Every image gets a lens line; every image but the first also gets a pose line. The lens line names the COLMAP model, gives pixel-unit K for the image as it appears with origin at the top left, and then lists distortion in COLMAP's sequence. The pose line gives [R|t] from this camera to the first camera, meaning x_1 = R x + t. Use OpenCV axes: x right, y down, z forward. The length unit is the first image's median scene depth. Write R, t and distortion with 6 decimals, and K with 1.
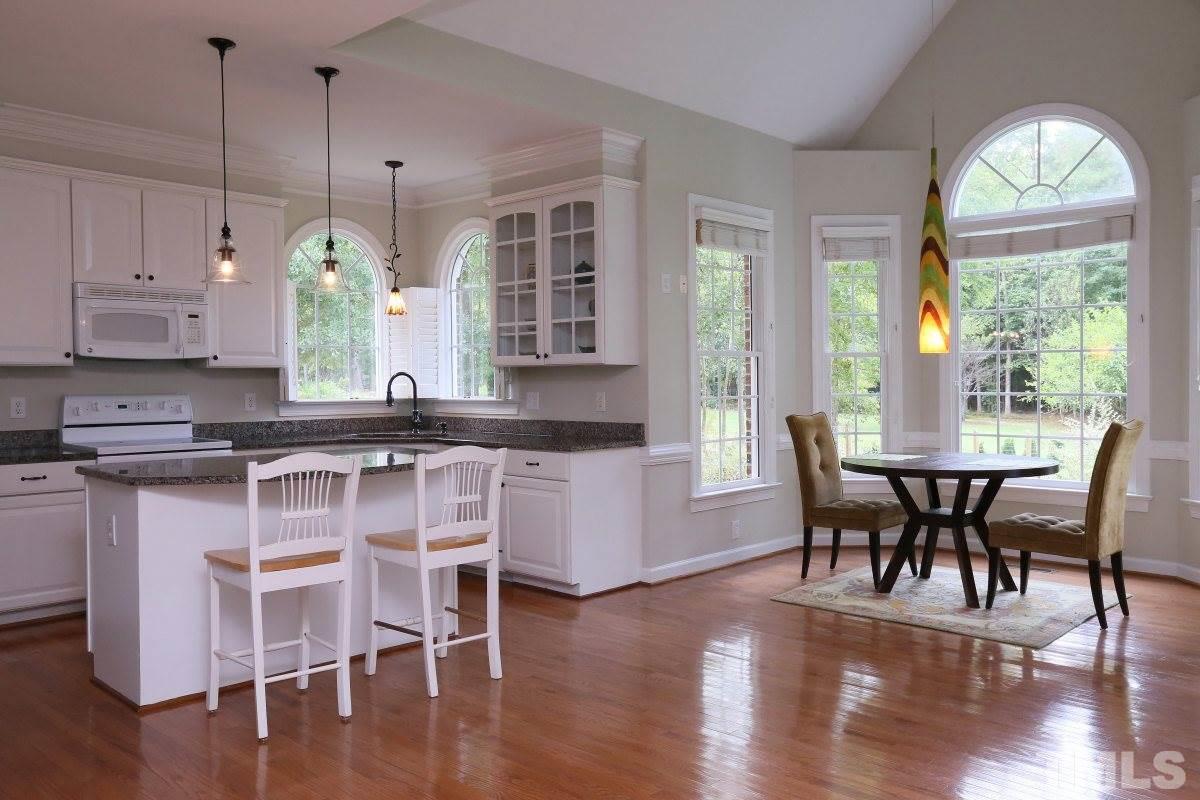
lens RADIAL K [[983.6, 0, 600.0], [0, 983.6, 400.0], [0, 0, 1]] dist [-0.007183, 0.002720]
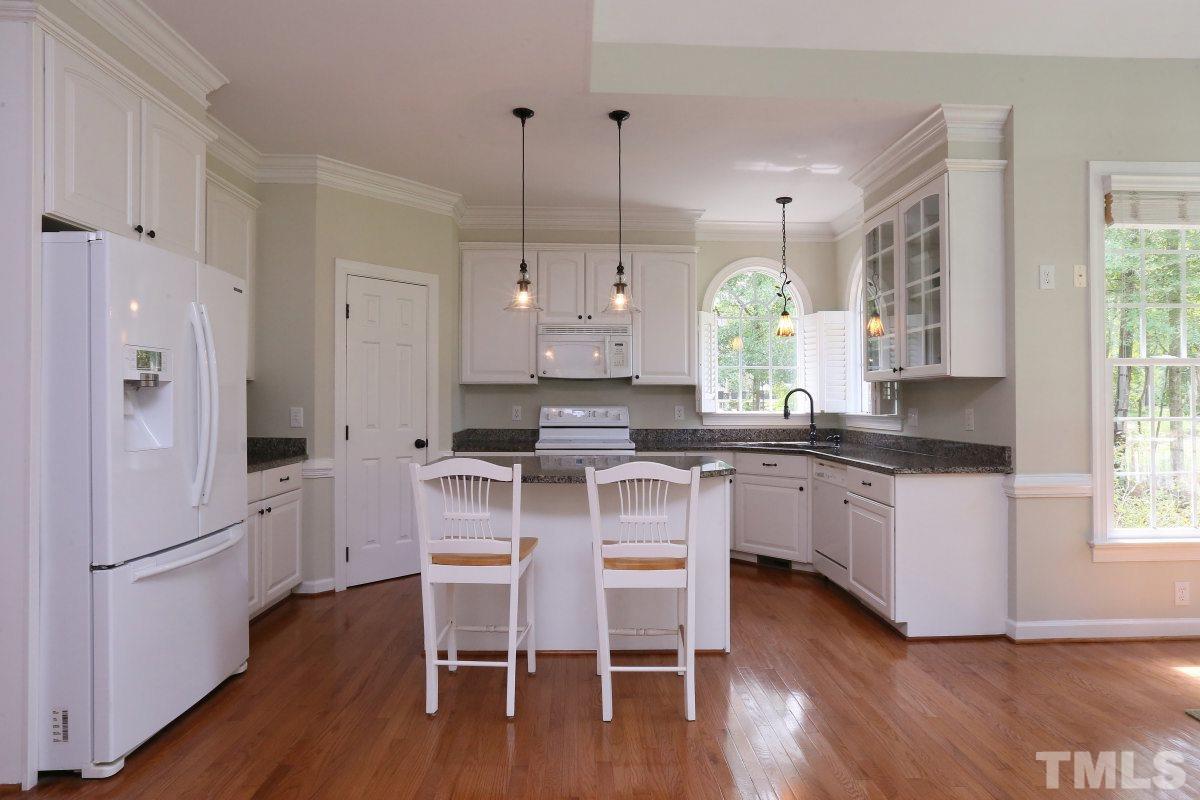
lens RADIAL K [[687.5, 0, 607.6], [0, 687.5, 403.1], [0, 0, 1]] dist [-0.006217, -0.000113]
pose [[0.729495, 0.009157, -0.683925, 0.187915], [-0.021076, 0.999737, -0.009095, -0.000649], [0.683662, 0.021049, 0.729496, 0.329300]]
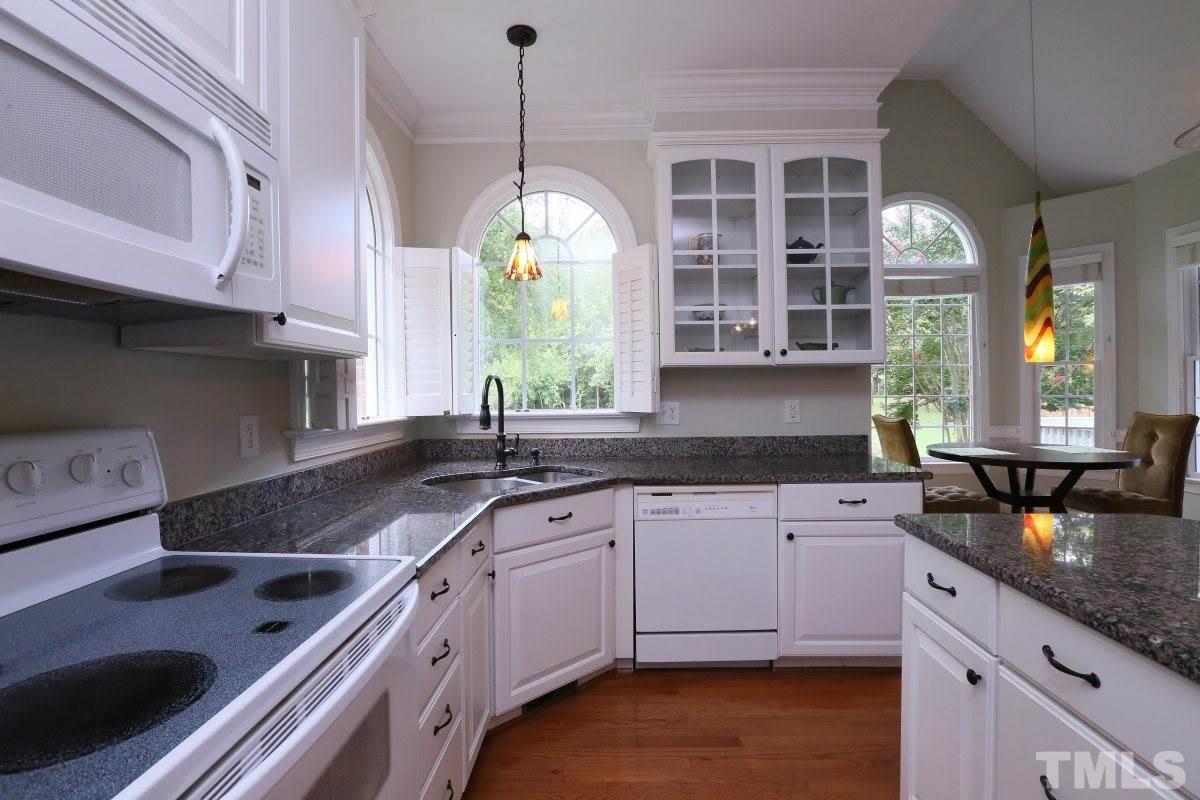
lens RADIAL K [[564.3, 0, 600.1], [0, 564.3, 387.4], [0, 0, 1]] dist [-0.040455, 0.000032]
pose [[0.728522, 0.000345, 0.685022, -0.446517], [0.020824, 0.999527, -0.022650, -0.011218], [-0.684706, 0.030766, 0.728170, 0.778378]]
